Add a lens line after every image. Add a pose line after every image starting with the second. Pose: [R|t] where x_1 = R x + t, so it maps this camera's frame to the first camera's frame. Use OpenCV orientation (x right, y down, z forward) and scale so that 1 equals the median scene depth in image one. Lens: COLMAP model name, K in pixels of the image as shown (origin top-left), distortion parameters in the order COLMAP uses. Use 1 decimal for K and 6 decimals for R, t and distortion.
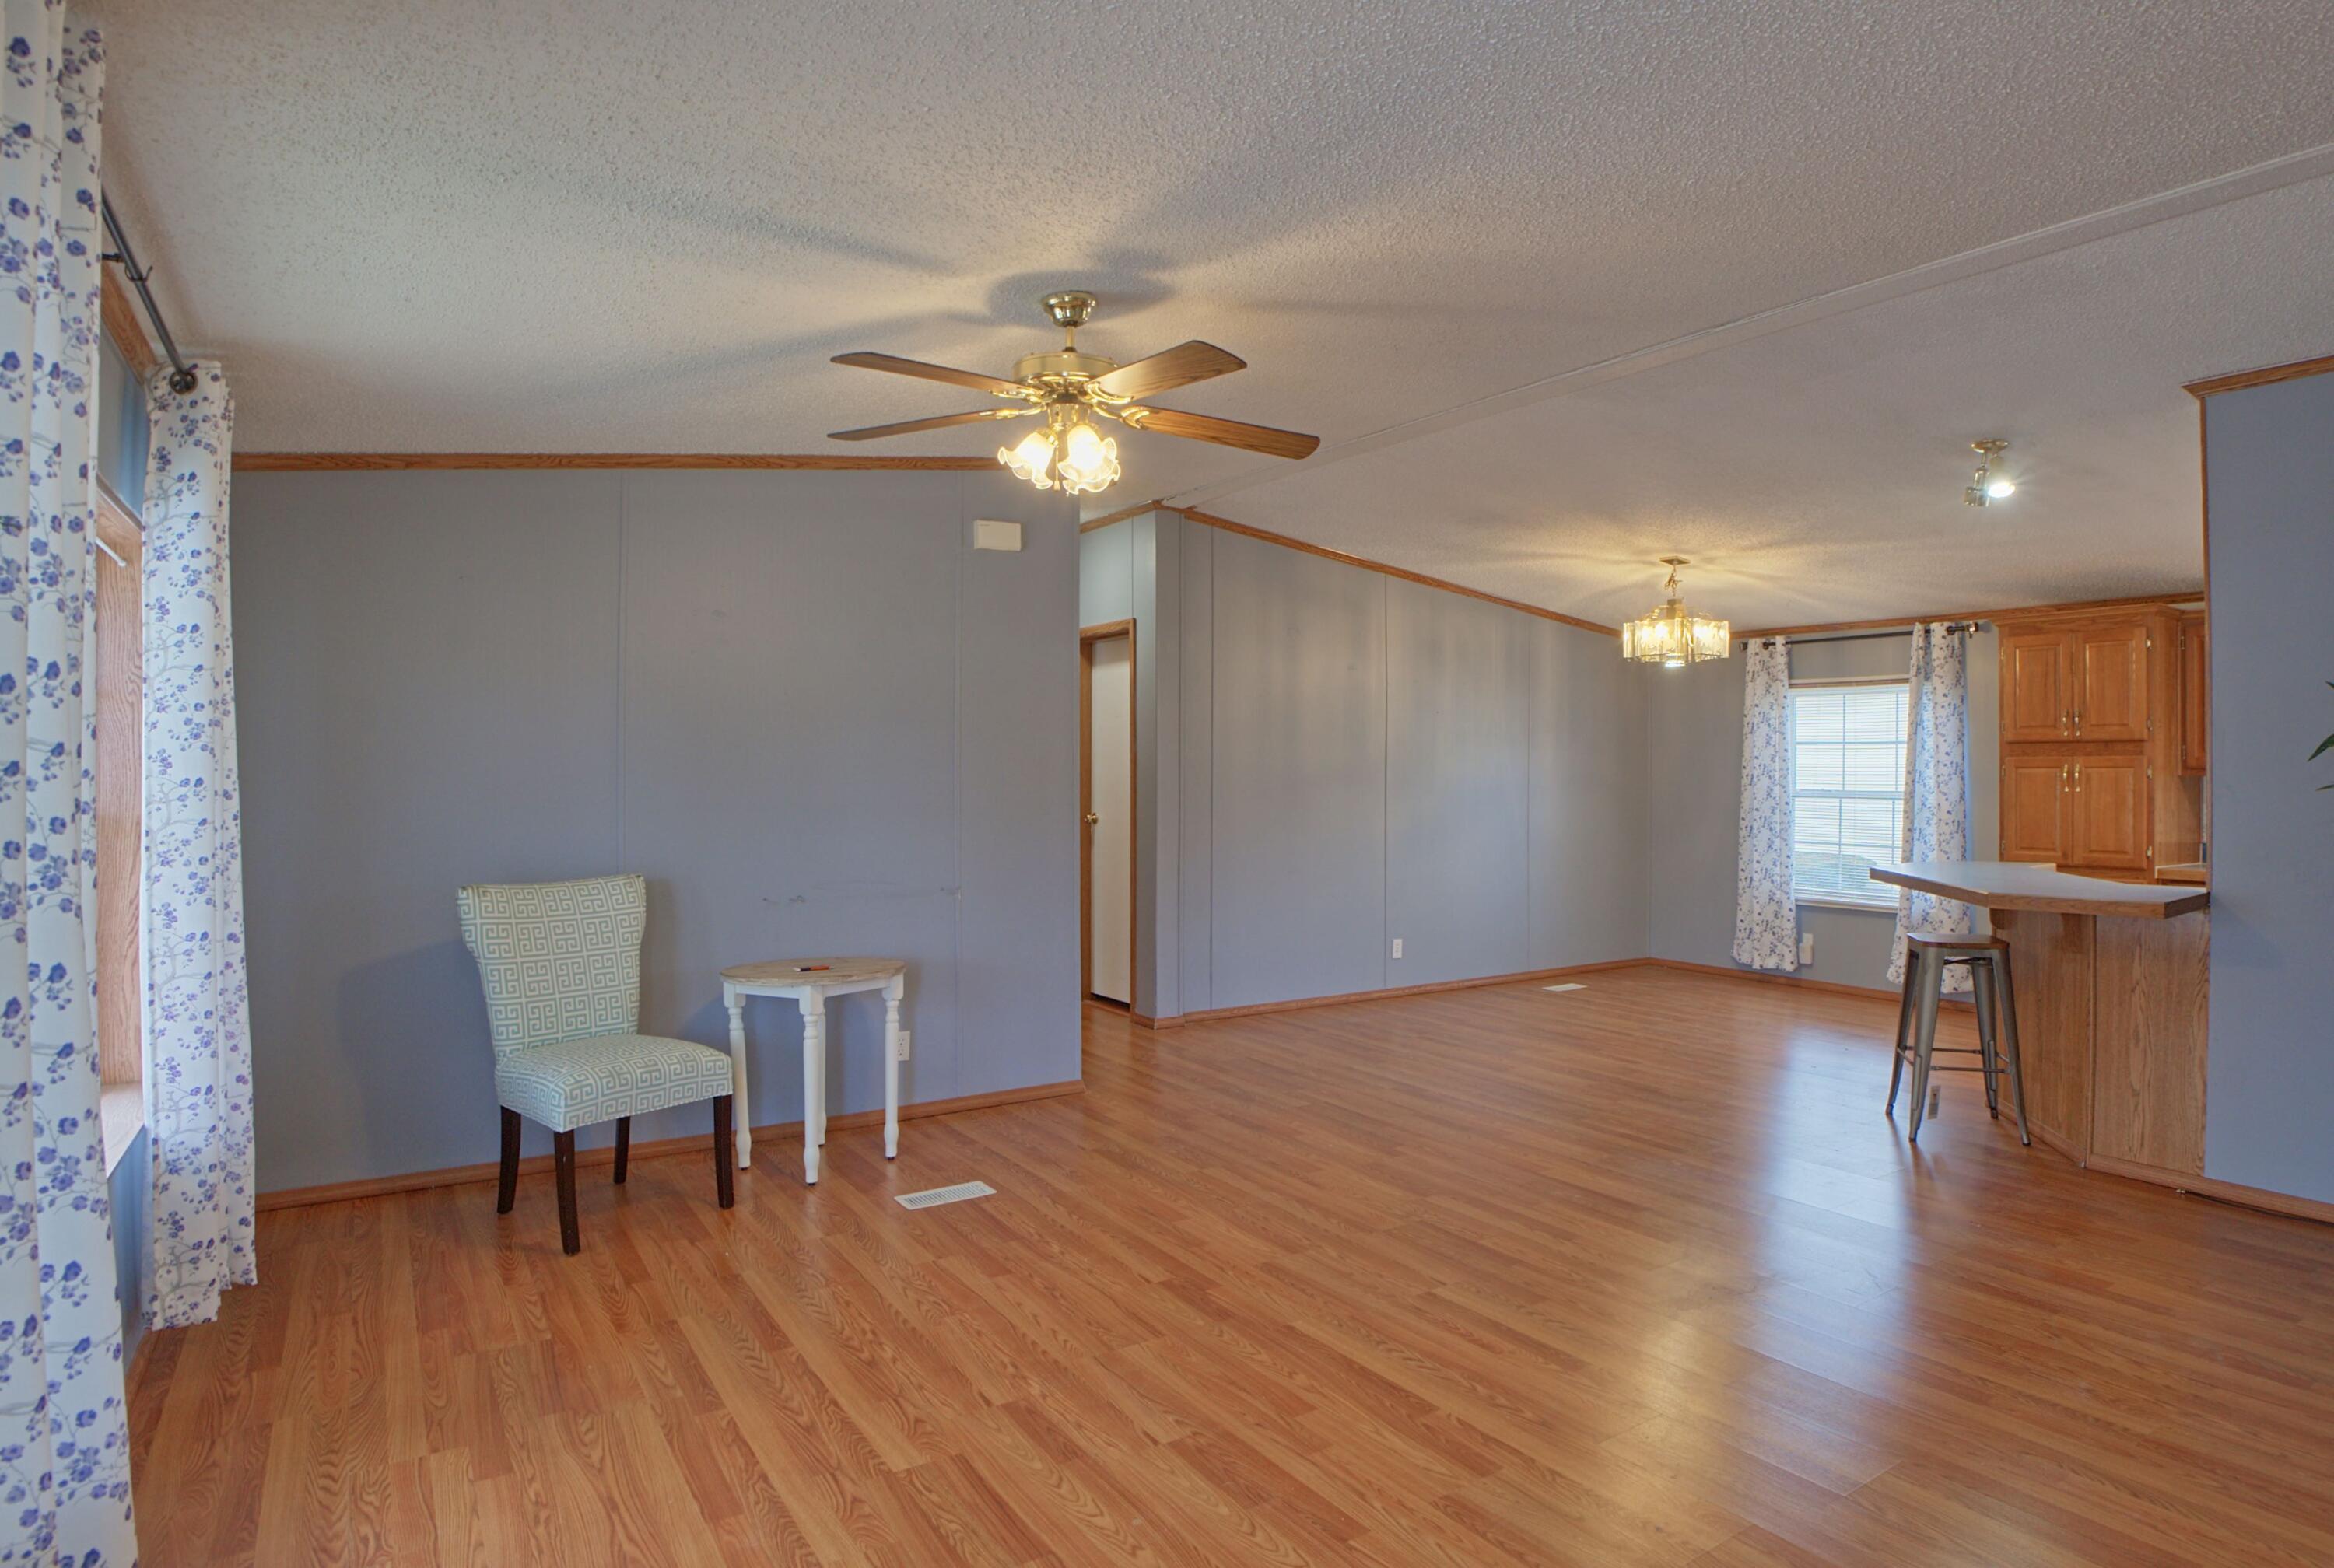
lens RADIAL K [[1275.5, 0, 1172.3], [0, 1275.5, 782.0], [0, 0, 1]] dist [-0.077028, 0.000315]
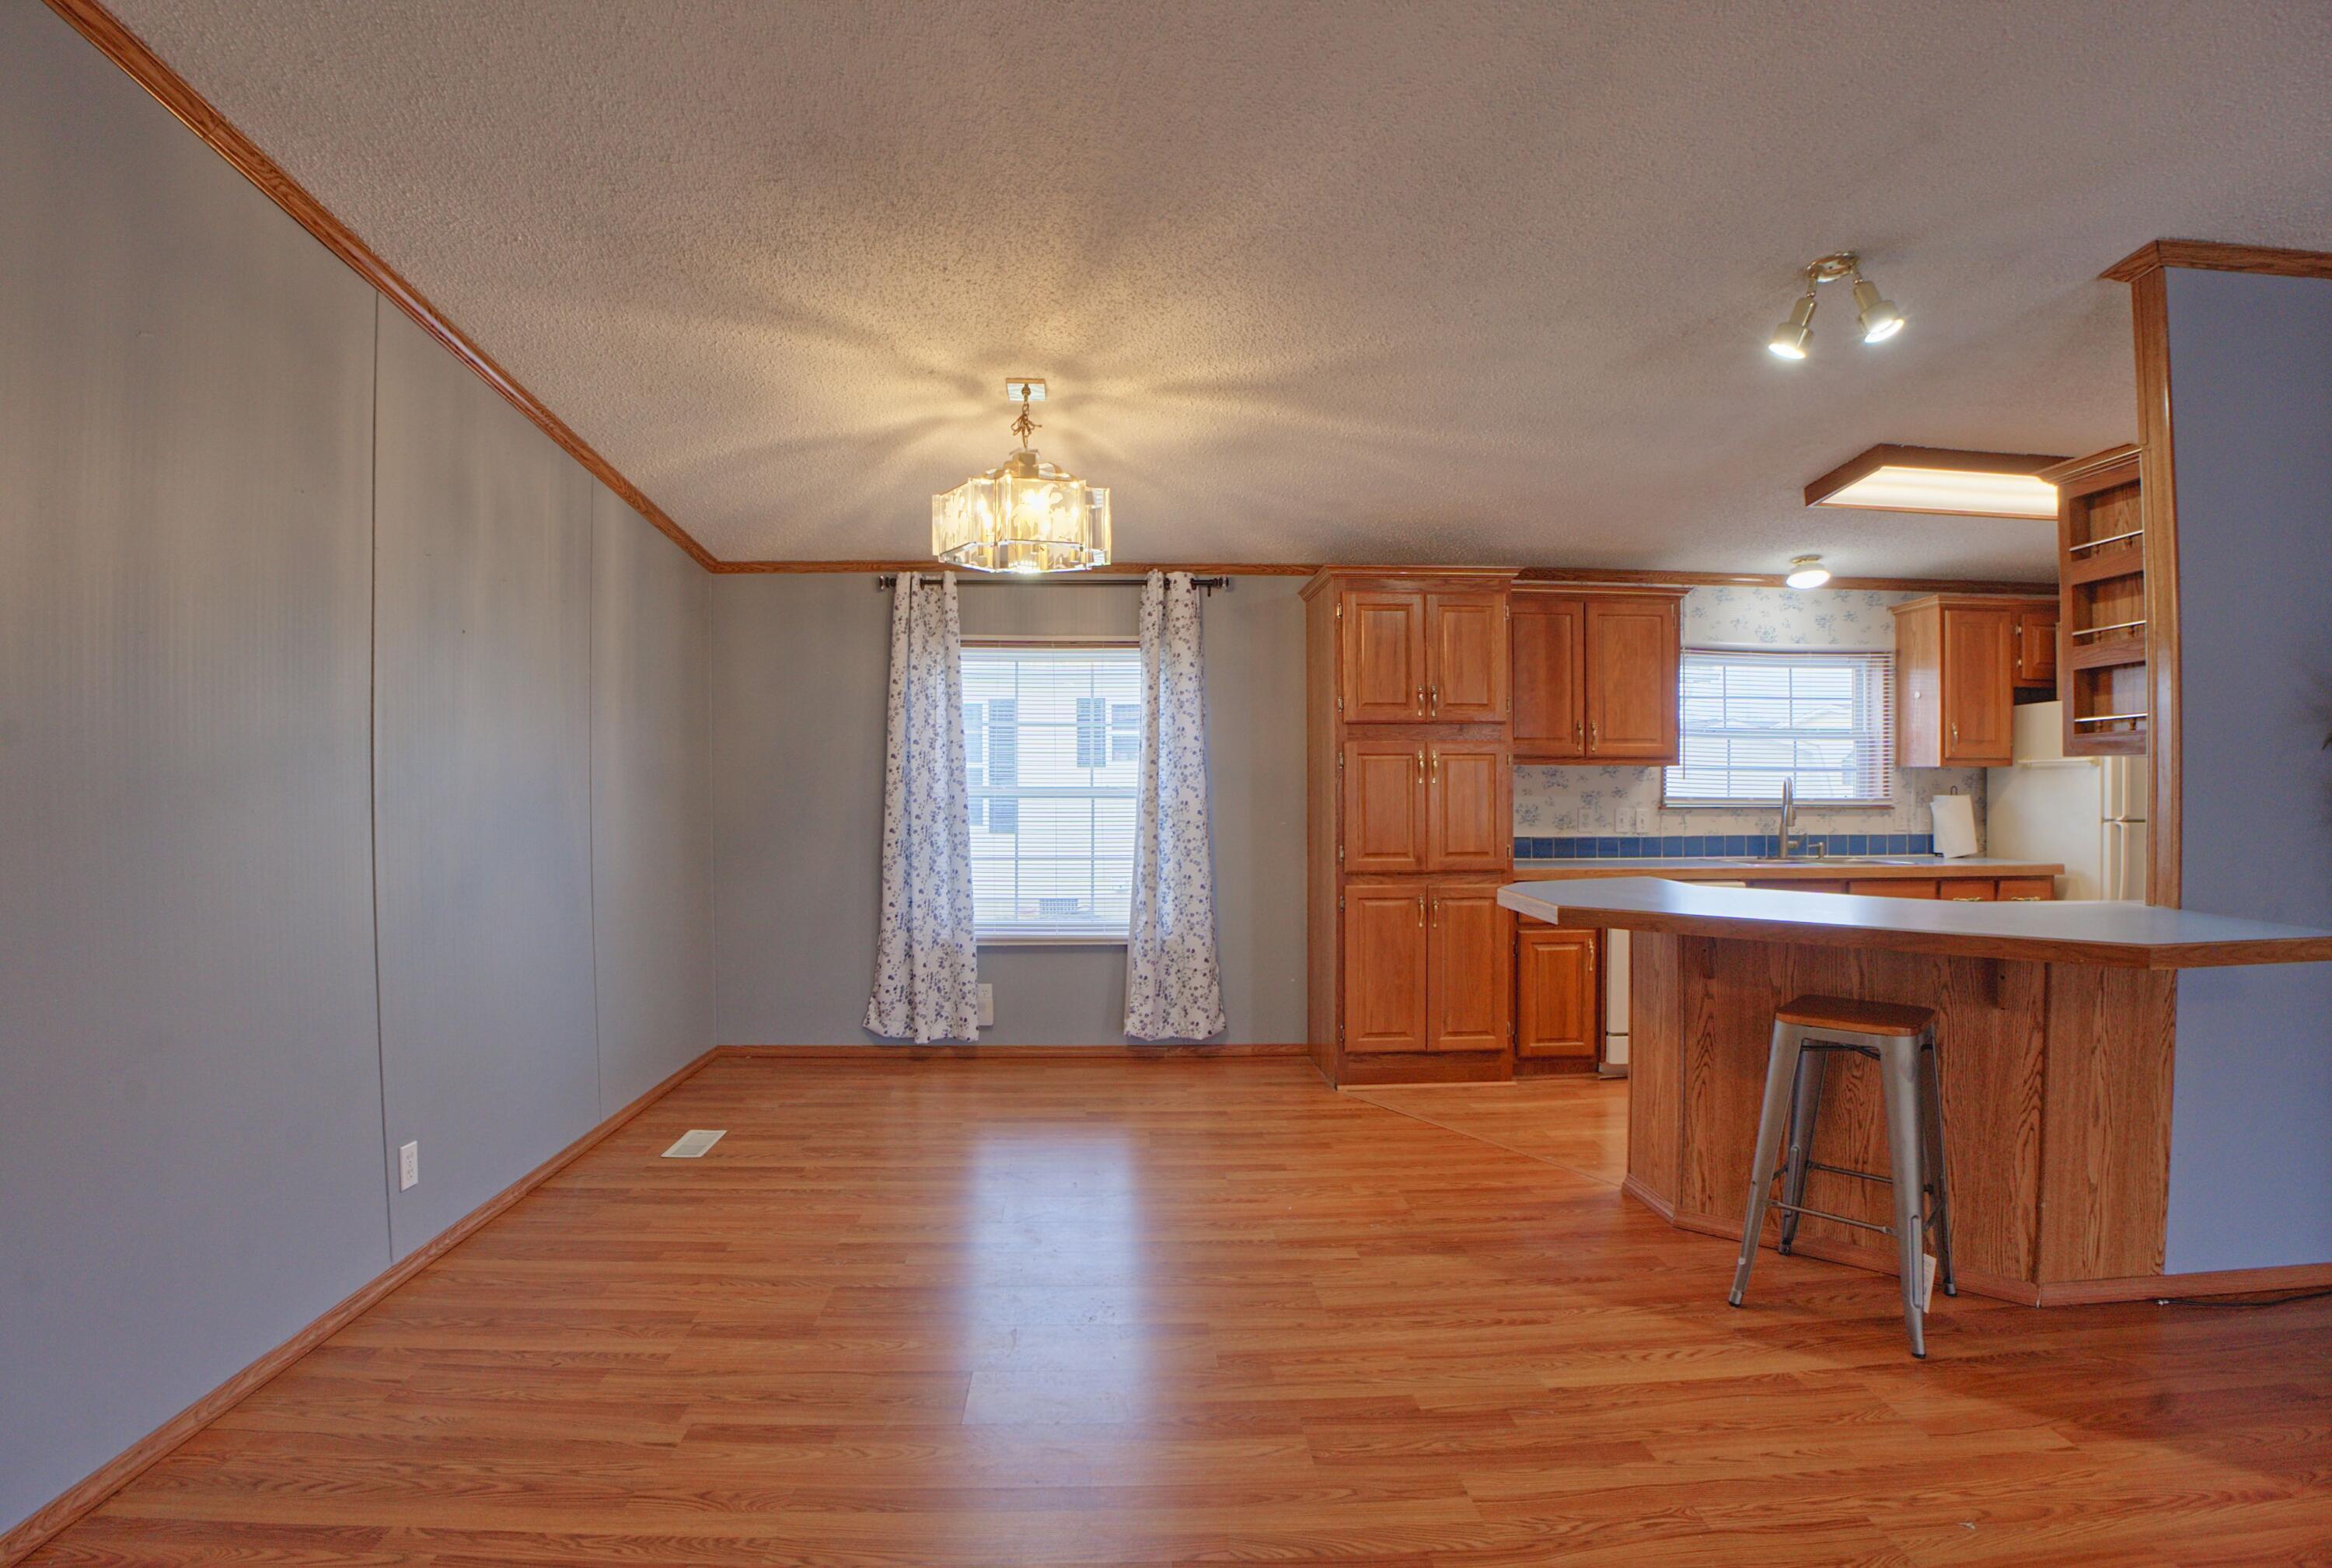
lens RADIAL K [[1144.3, 0, 1145.0], [0, 1144.3, 791.4], [0, 0, 1]] dist [-0.071824, 0.000980]
pose [[0.490382, -0.018412, 0.871313, -0.051855], [0.010335, 0.999829, 0.015311, -0.001067], [-0.871446, 0.001497, 0.490488, 1.180736]]
